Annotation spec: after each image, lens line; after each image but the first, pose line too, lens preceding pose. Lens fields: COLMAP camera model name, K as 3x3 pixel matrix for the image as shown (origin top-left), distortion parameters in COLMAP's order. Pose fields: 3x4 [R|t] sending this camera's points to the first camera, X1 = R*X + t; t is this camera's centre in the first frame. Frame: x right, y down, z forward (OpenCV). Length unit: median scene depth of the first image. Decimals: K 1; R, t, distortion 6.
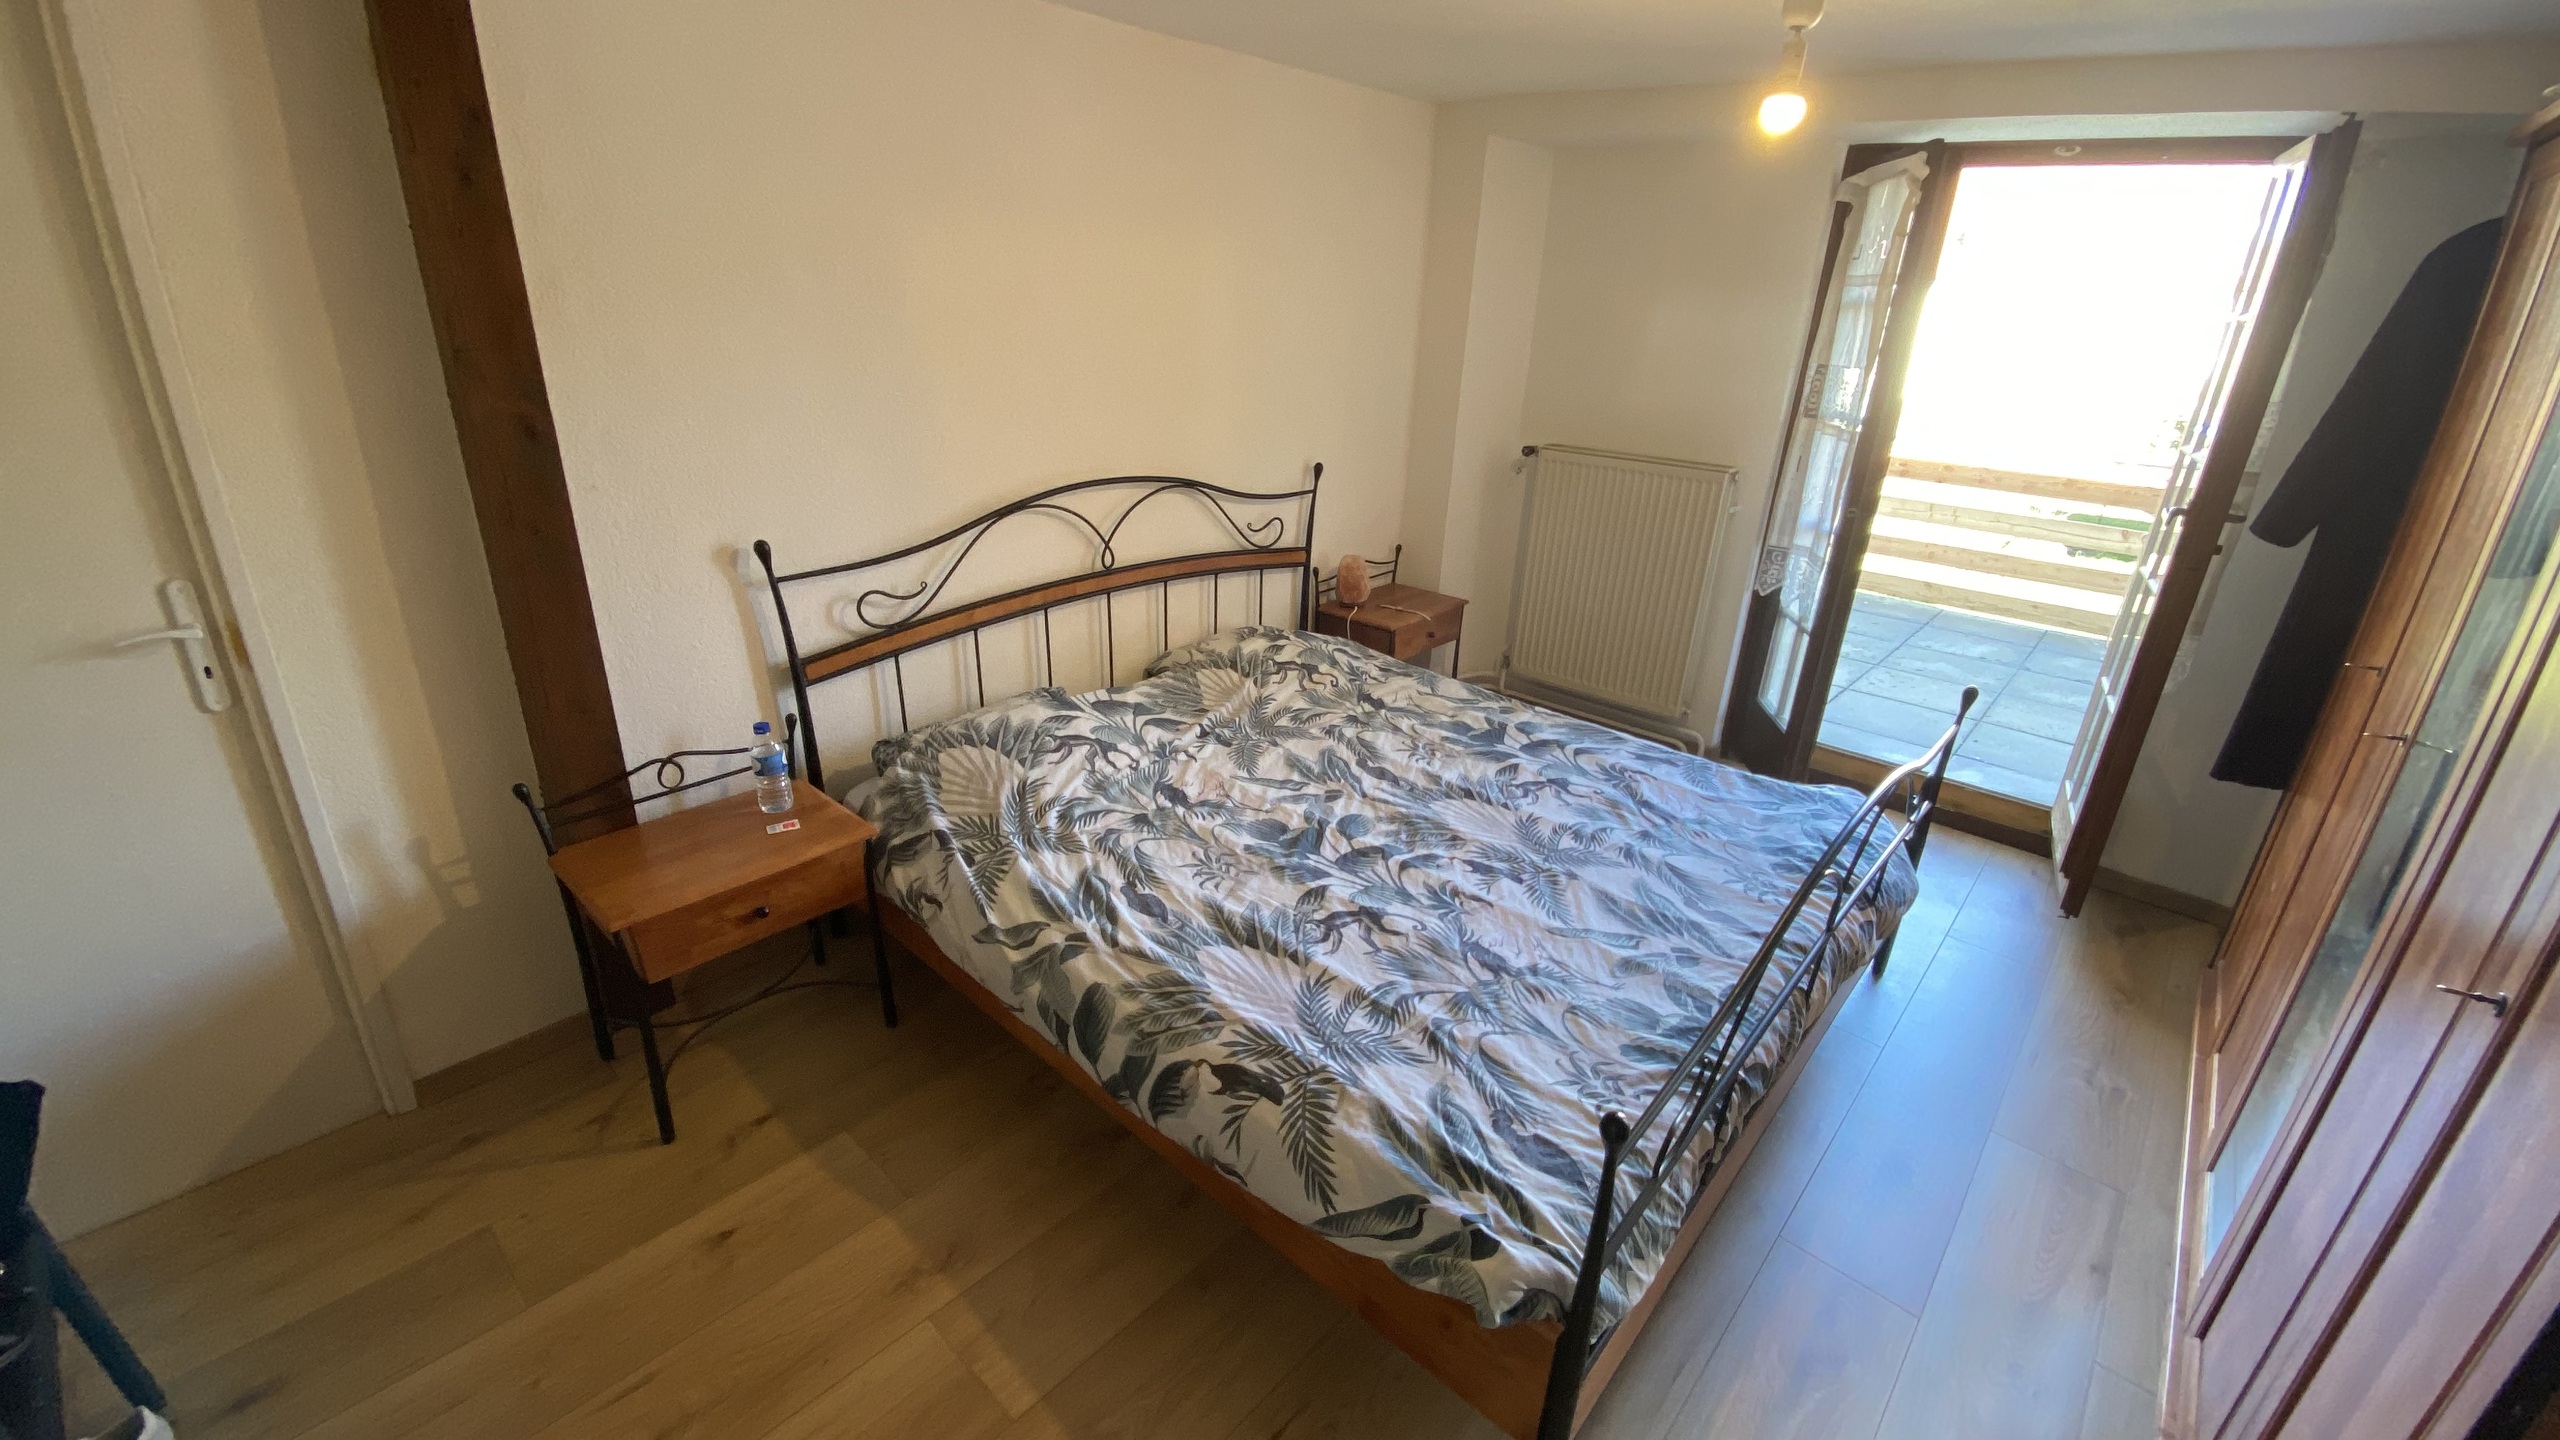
lens RADIAL K [[1044.1, 0, 1308.8], [0, 1044.1, 720.2], [0, 0, 1]] dist [0.019052, -0.031164]
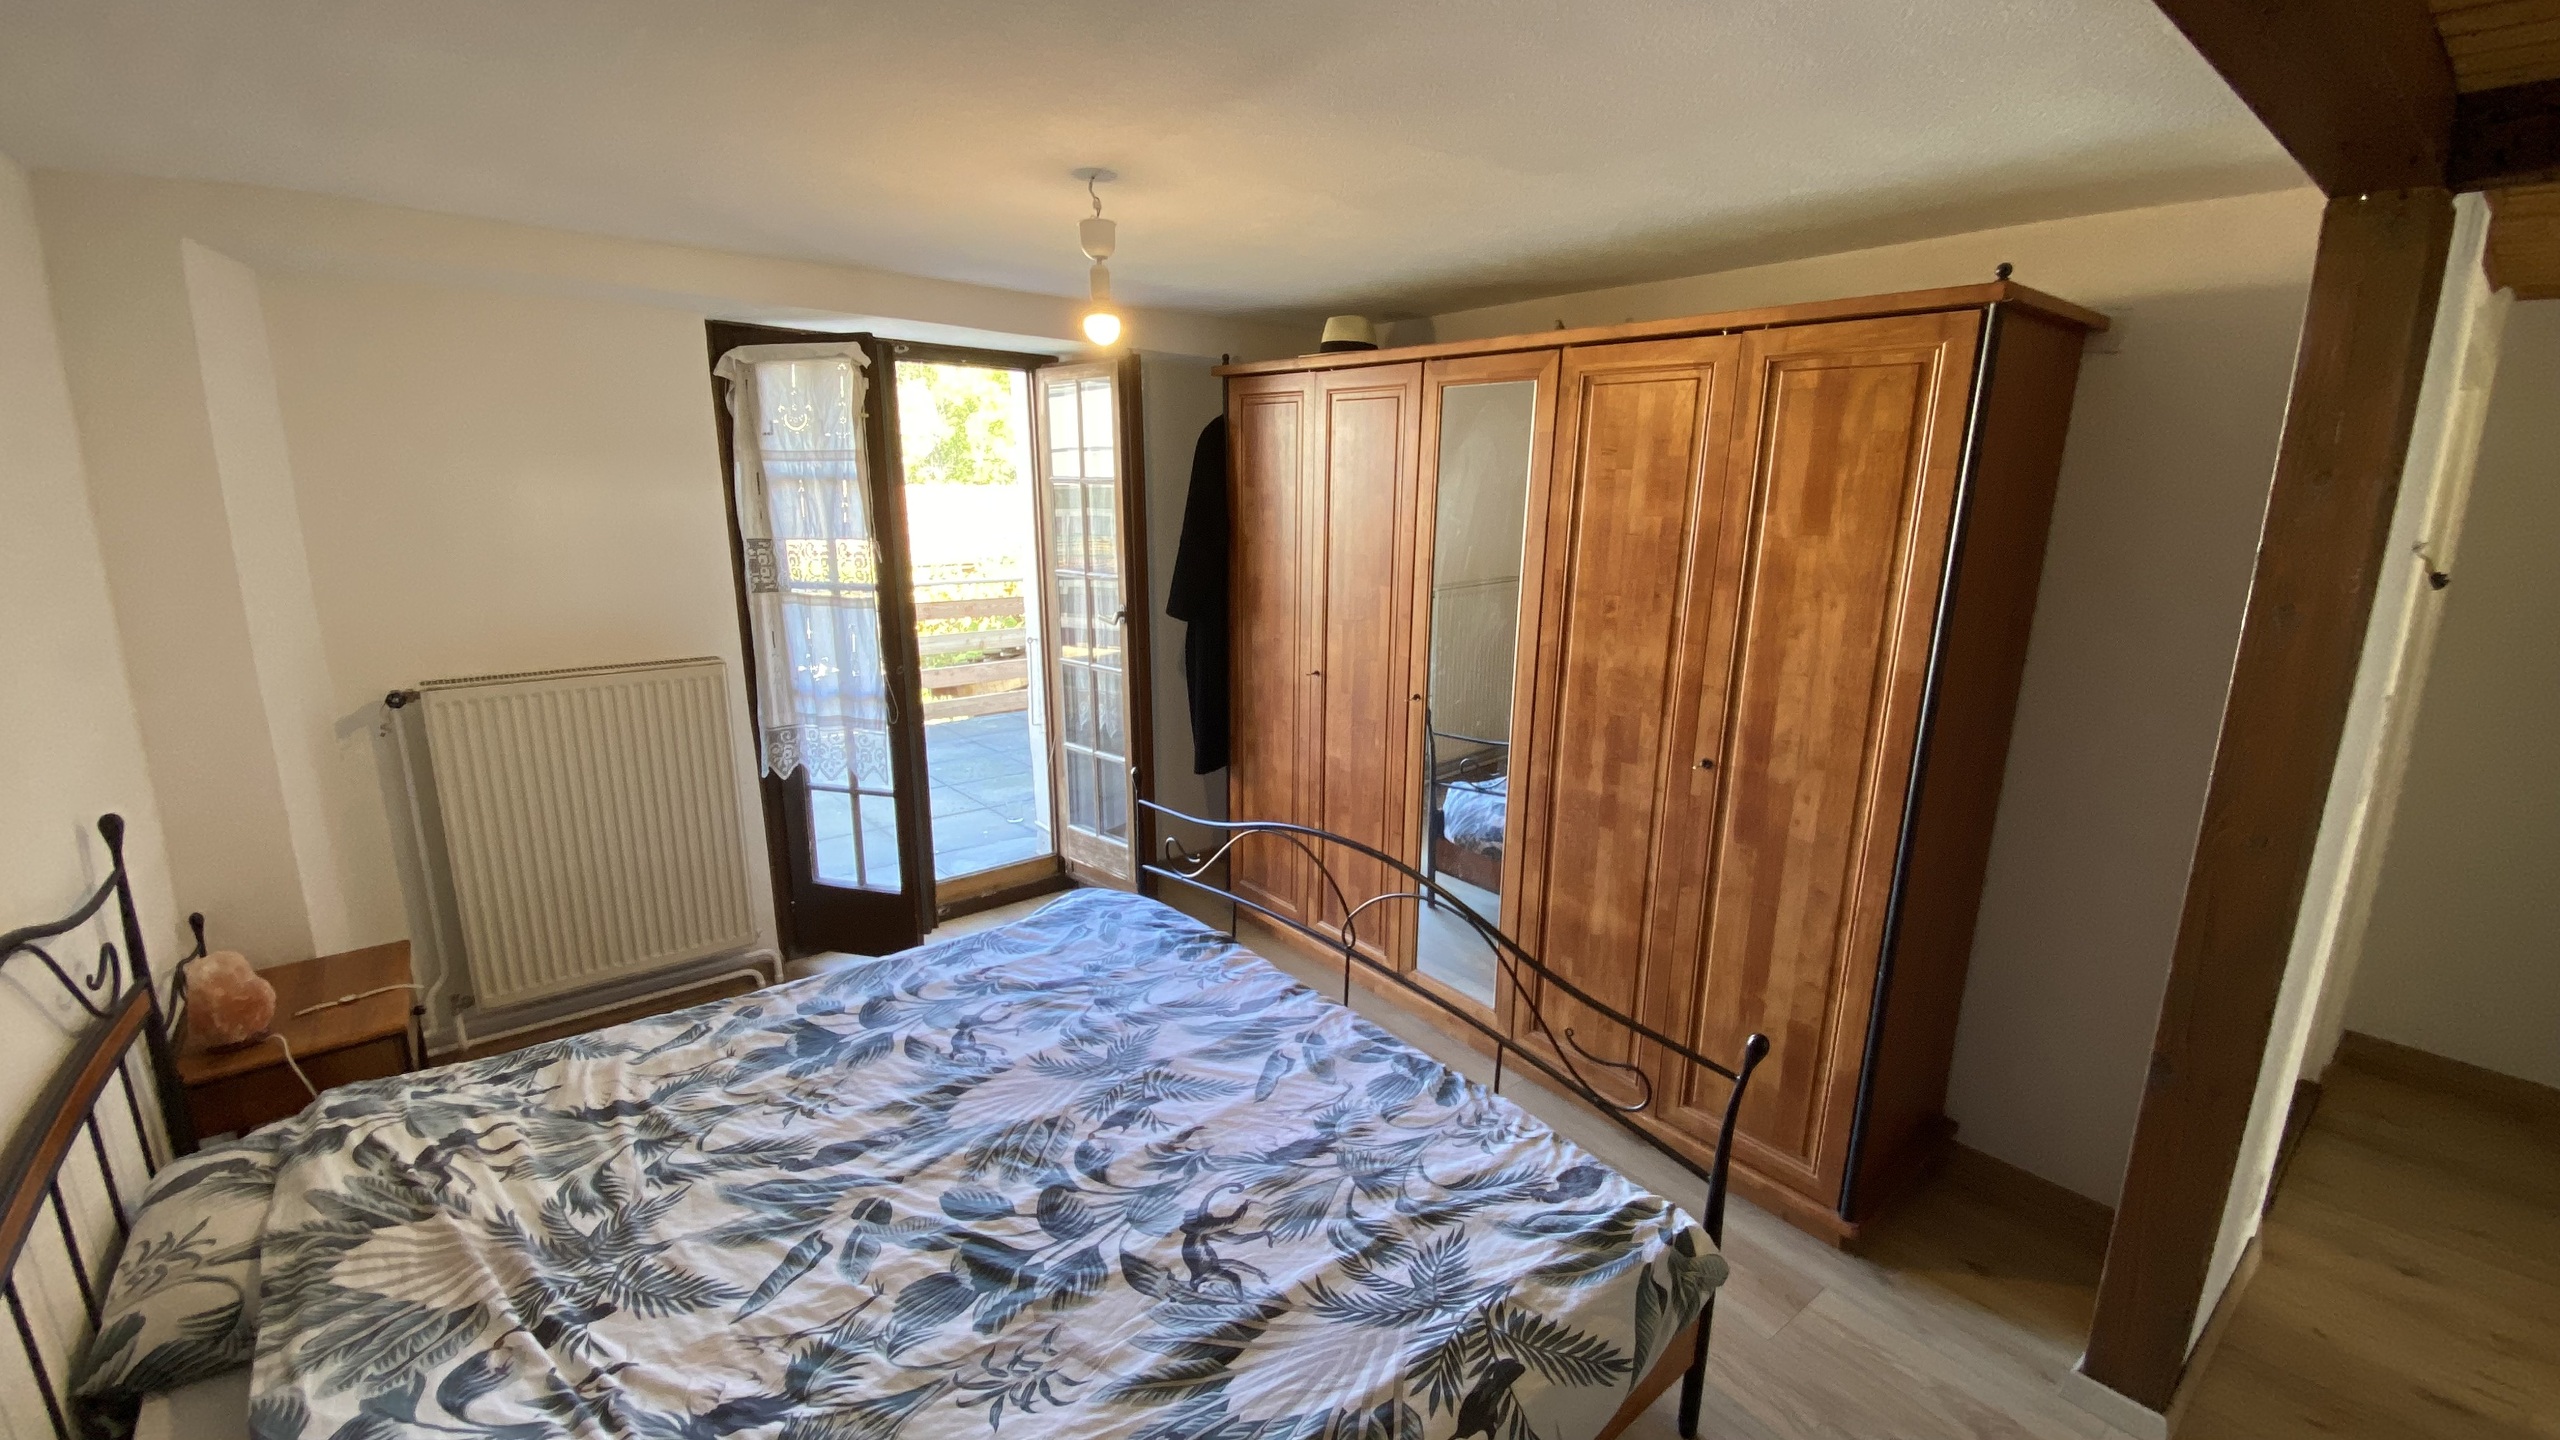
lens RADIAL K [[1005.2, 0, 1306.3], [0, 1005.2, 698.0], [0, 0, 1]] dist [0.012788, -0.019706]
pose [[0.164949, -0.245168, 0.955345, -0.515763], [0.367496, 0.914143, 0.171143, -0.261889], [-0.915281, 0.322856, 0.240885, 0.536716]]
